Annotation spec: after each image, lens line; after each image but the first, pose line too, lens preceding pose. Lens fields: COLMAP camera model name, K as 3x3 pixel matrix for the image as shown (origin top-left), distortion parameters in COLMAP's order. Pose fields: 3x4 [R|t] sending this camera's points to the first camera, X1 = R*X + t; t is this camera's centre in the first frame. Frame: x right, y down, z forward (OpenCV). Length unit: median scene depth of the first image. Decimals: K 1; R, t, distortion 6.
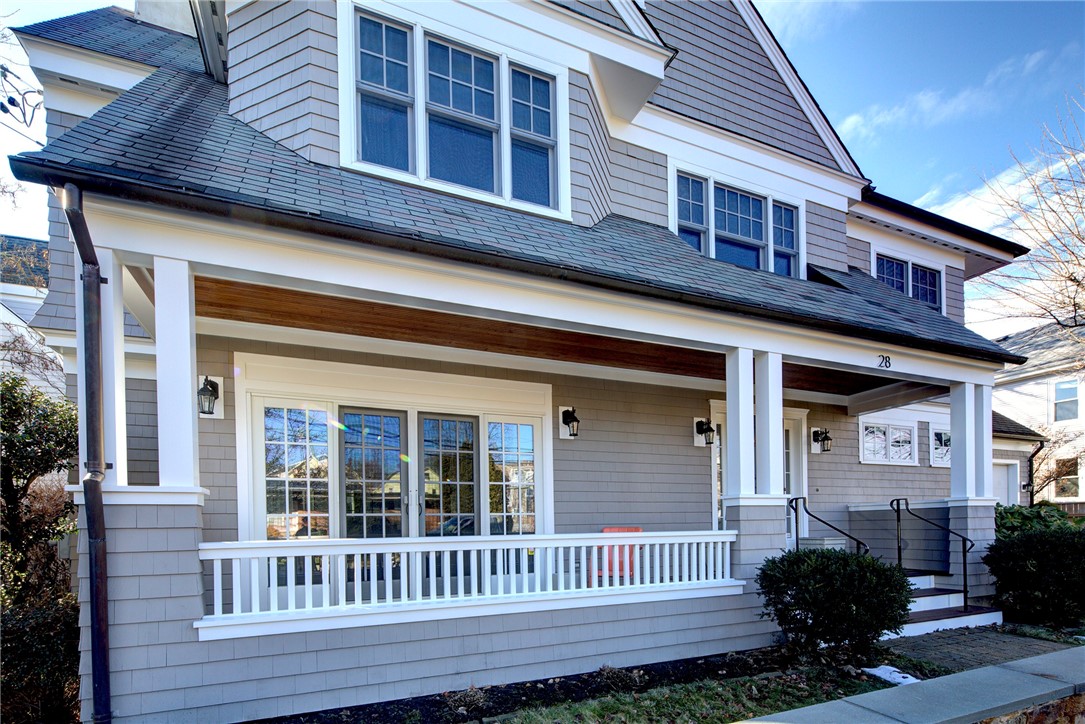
lens RADIAL K [[532.6, 0, 541.5], [0, 532.6, 394.6], [0, 0, 1]] dist [0.012502, -0.000133]
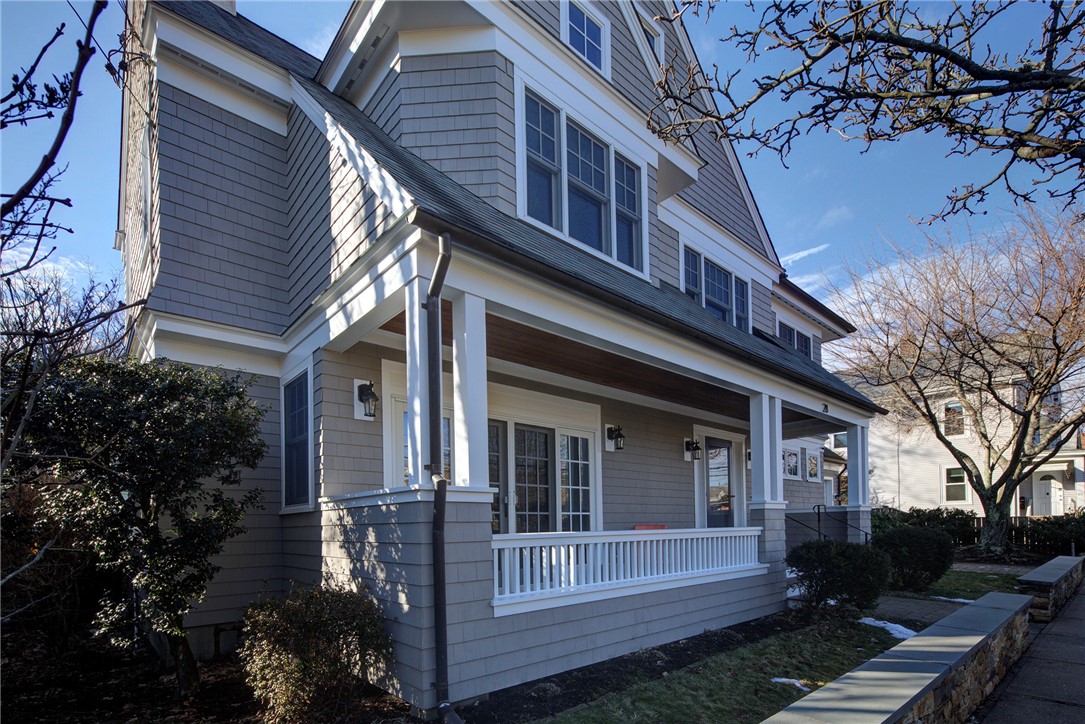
lens RADIAL K [[545.5, 0, 542.5], [0, 545.5, 362.0], [0, 0, 1]] dist [0.043393, -0.000022]
pose [[0.933292, 0.098295, 0.345405, -0.573559], [-0.077568, 0.994284, -0.073363, -0.016535], [-0.350642, 0.041676, 0.935582, -0.123914]]
